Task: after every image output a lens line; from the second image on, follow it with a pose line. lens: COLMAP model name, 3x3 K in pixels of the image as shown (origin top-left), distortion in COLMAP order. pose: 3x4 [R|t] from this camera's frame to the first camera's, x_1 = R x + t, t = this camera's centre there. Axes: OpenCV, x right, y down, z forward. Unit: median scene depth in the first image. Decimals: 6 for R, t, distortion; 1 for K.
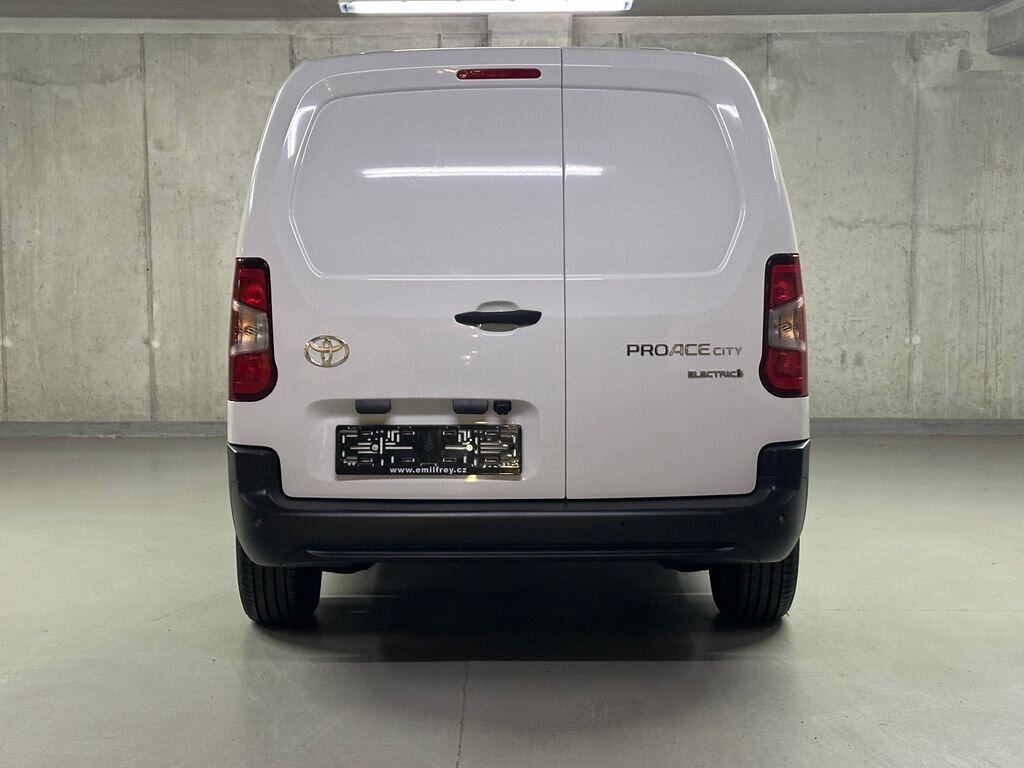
lens RADIAL K [[1708.9, 0, 503.2], [0, 1708.9, 378.9], [0, 0, 1]] dist [0.142424, 0.000000]
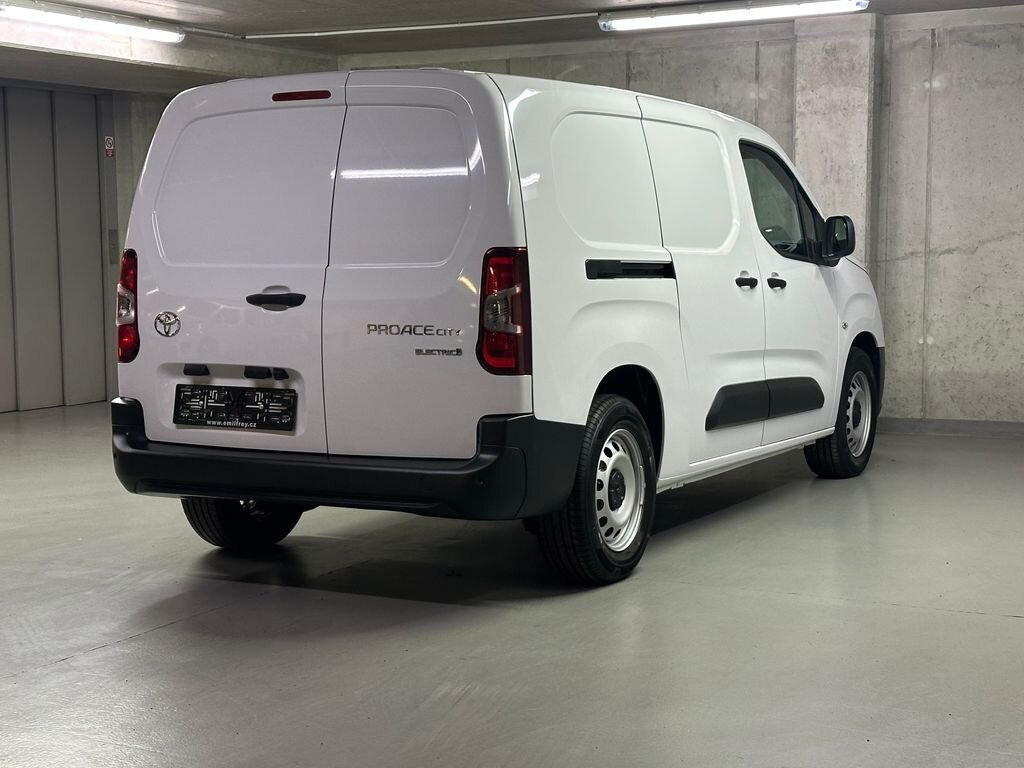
lens RADIAL K [[1708.9, 0, 510.6], [0, 1708.9, 391.4], [0, 0, 1]] dist [0.142424, 0.000000]
pose [[0.882658, 0.040075, -0.468303, 0.335232], [-0.037752, 0.999184, 0.014349, 0.002538], [0.468496, 0.005015, 0.883451, 0.005559]]
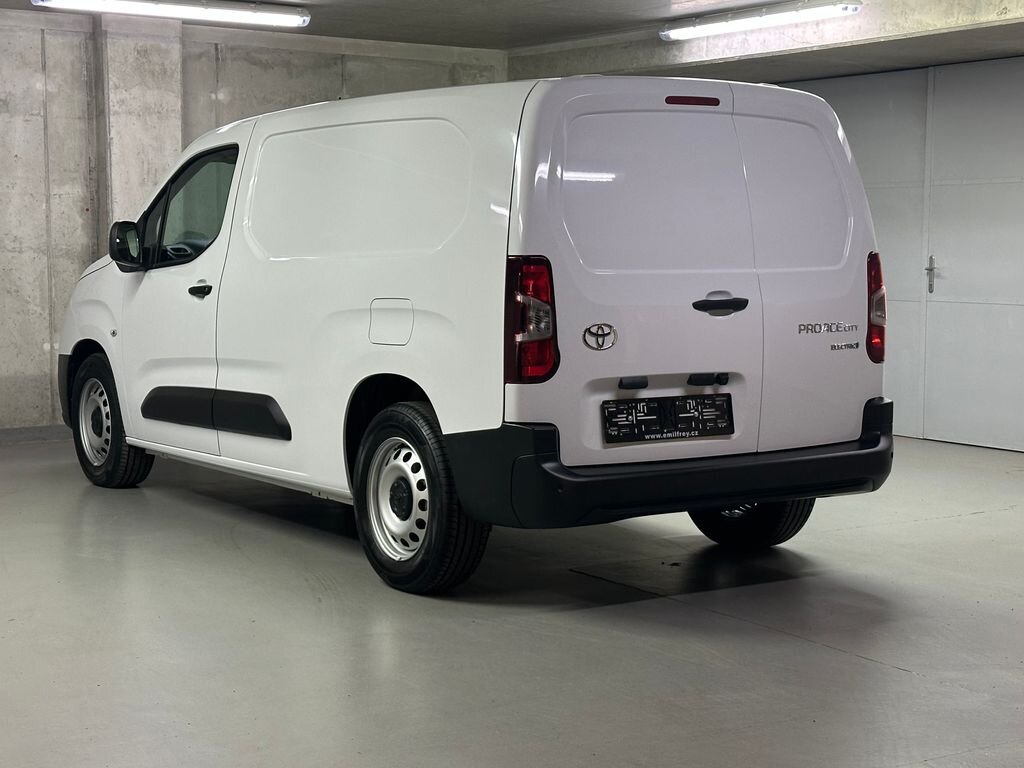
lens RADIAL K [[1708.9, 0, 507.7], [0, 1708.9, 386.6], [0, 0, 1]] dist [0.142424, 0.000000]
pose [[0.833476, -0.041664, 0.550982, -0.374775], [0.041346, 0.999060, 0.013002, 0.000006], [-0.551006, 0.011944, 0.834416, 0.036335]]
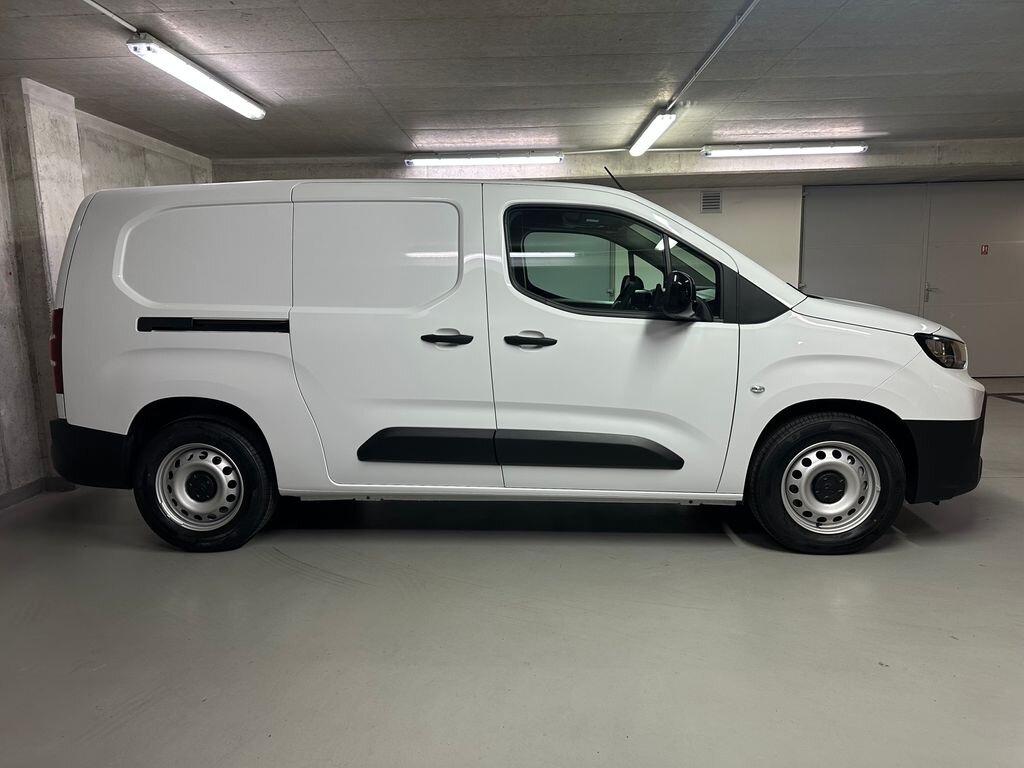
lens RADIAL K [[720.1, 0, 517.5], [0, 720.1, 384.5], [0, 0, 1]] dist [0.031391, -0.025457]
pose [[0.012942, -0.142215, 0.989751, -0.447940], [0.110496, 0.983975, 0.139940, -0.063947], [-0.993792, 0.107552, 0.028449, 0.721375]]
